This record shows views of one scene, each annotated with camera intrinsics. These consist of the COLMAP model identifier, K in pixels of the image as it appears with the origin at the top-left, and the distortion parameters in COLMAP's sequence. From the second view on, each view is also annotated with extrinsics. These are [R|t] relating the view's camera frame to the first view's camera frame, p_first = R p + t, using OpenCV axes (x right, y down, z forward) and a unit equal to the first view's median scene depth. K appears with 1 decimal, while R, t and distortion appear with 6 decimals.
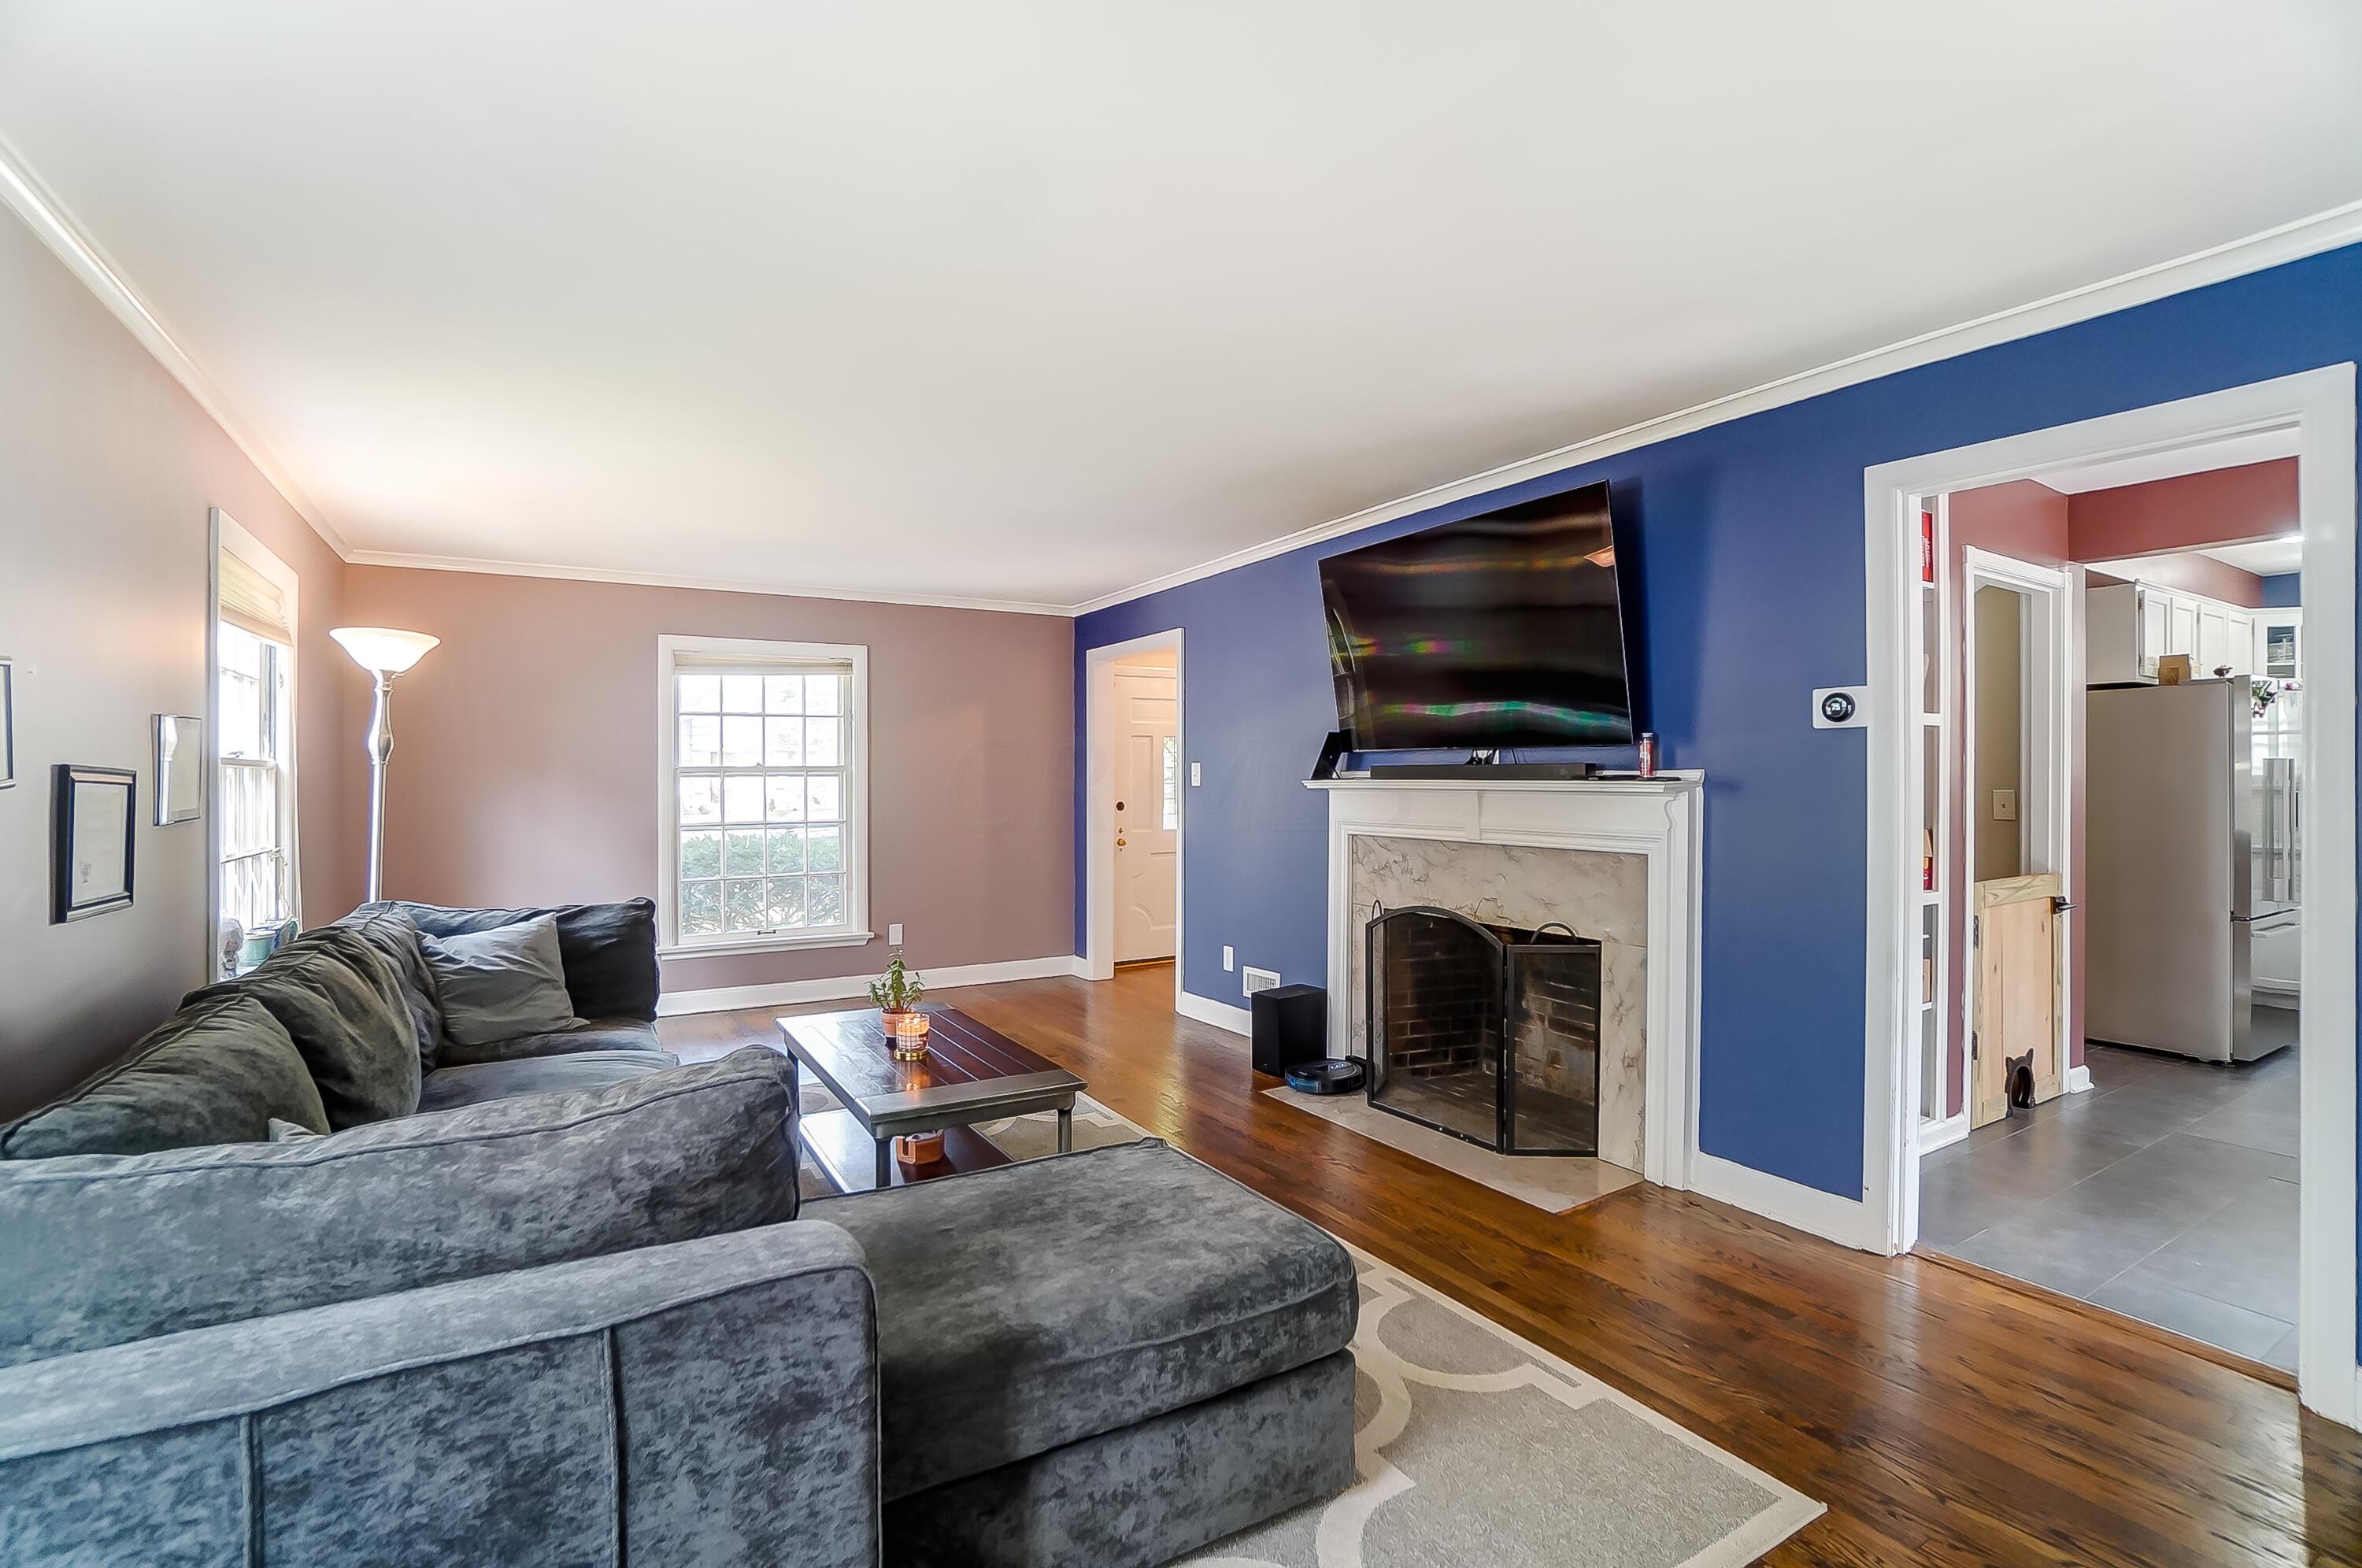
lens RADIAL K [[1073.1, 0, 1165.2], [0, 1073.1, 779.6], [0, 0, 1]] dist [-0.063451, 0.018428]
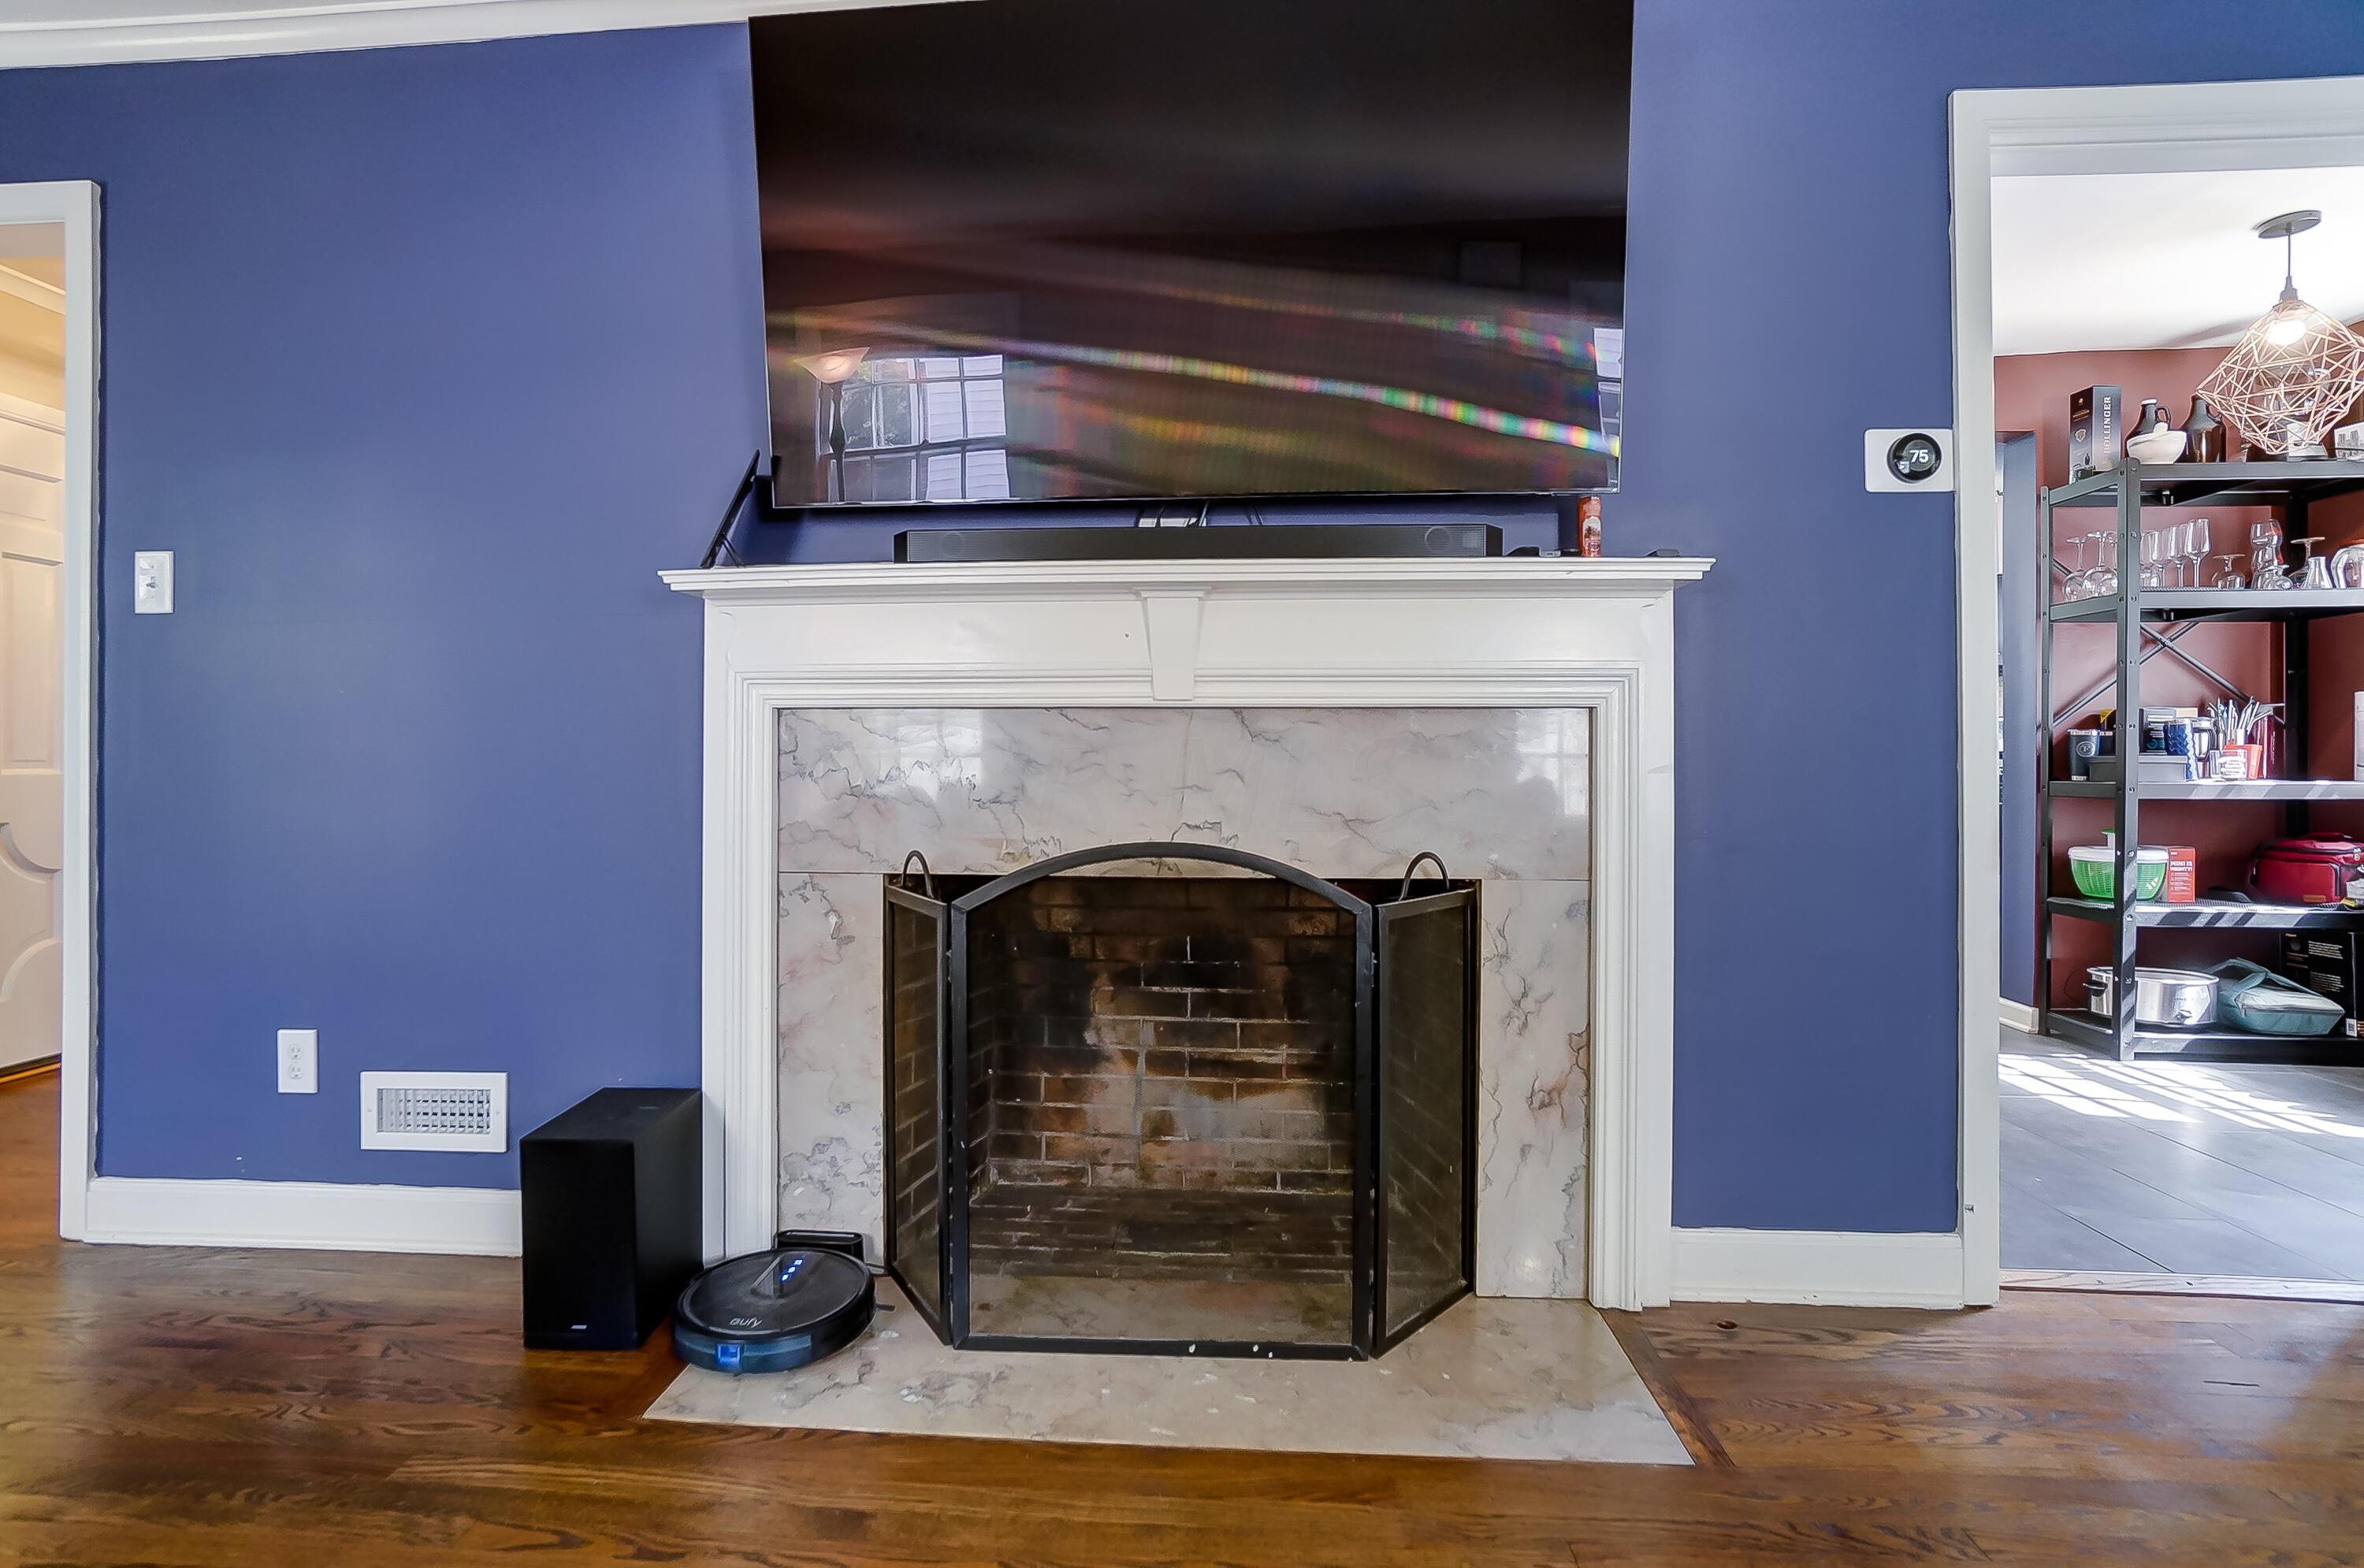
lens RADIAL K [[1178.1, 0, 1175.8], [0, 1178.1, 762.1], [0, 0, 1]] dist [-0.036159, 0.007047]
pose [[0.574688, 0.006031, 0.818350, -0.127814], [-0.000472, 0.999975, -0.007038, 0.082046], [-0.818372, 0.003658, 0.574677, 0.662169]]
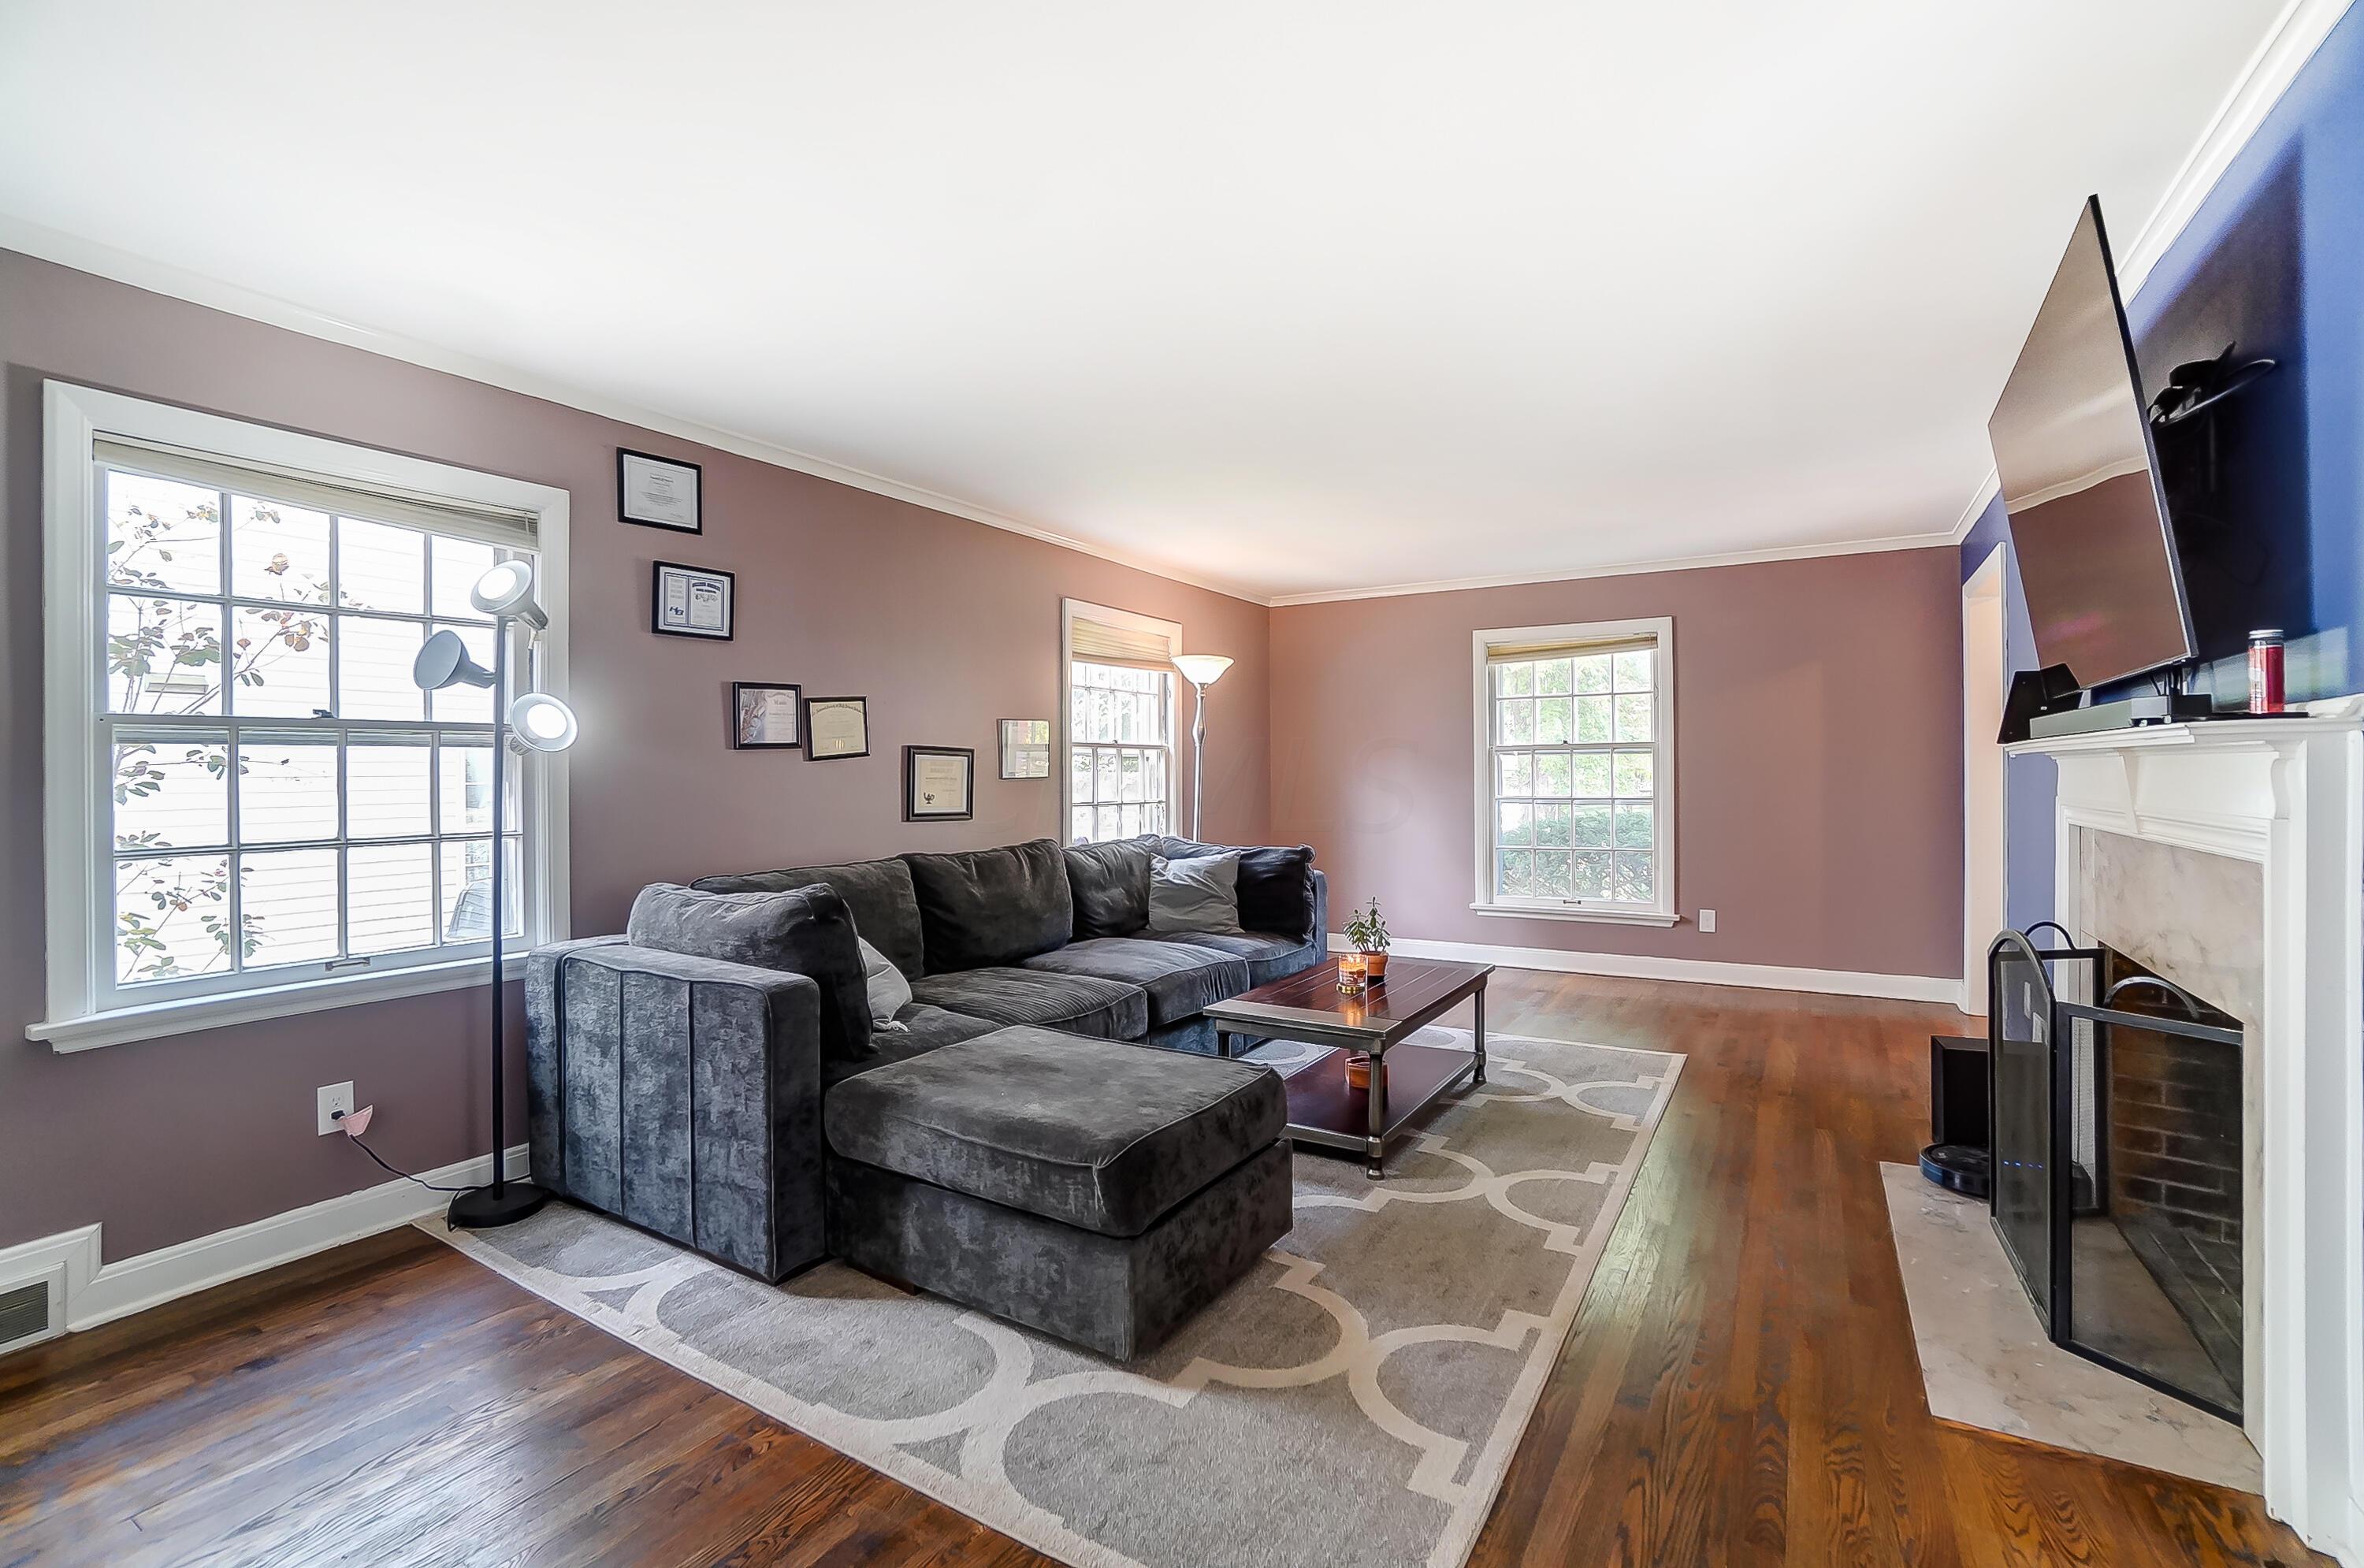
lens RADIAL K [[1074.1, 0, 1166.2], [0, 1074.1, 779.6], [0, 0, 1]] dist [-0.063451, 0.018428]
pose [[0.451090, 0.007077, -0.892450, 0.532055], [0.002497, 0.999955, 0.009192, 0.016891], [0.892475, -0.006375, 0.451052, 0.234352]]
